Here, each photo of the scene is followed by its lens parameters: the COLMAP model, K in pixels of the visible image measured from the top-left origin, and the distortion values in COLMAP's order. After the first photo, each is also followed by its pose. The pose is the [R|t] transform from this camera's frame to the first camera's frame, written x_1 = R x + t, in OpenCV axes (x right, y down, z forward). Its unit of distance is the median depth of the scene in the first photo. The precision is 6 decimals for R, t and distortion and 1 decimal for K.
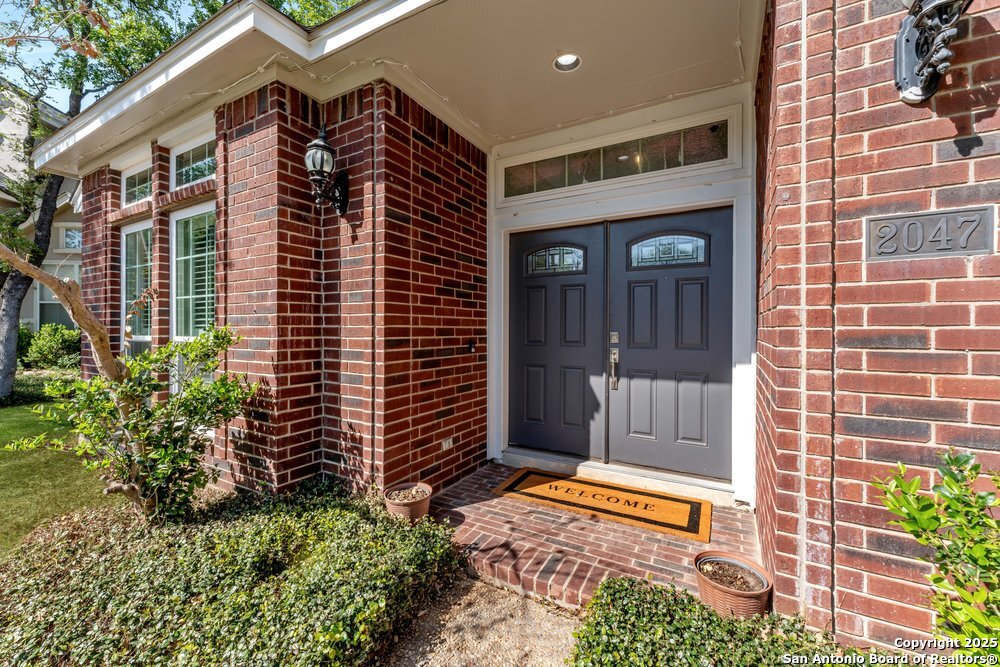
lens RADIAL K [[402.2, 0, 503.4], [0, 402.2, 318.8], [0, 0, 1]] dist [0.000664, 0.000130]
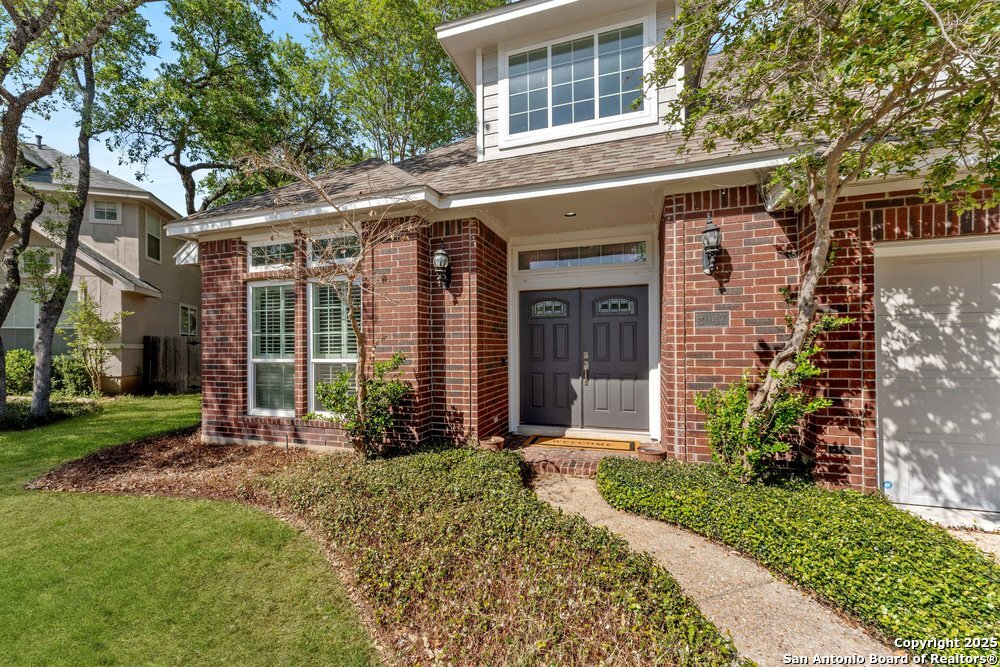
lens RADIAL K [[410.4, 0, 500.0], [0, 410.4, 333.5], [0, 0, 1]] dist [0.000578, 0.000056]
pose [[0.982853, -0.004658, 0.184331, -0.522527], [0.006336, 0.999944, -0.008514, -0.045205], [-0.184281, 0.009535, 0.982827, -0.847366]]
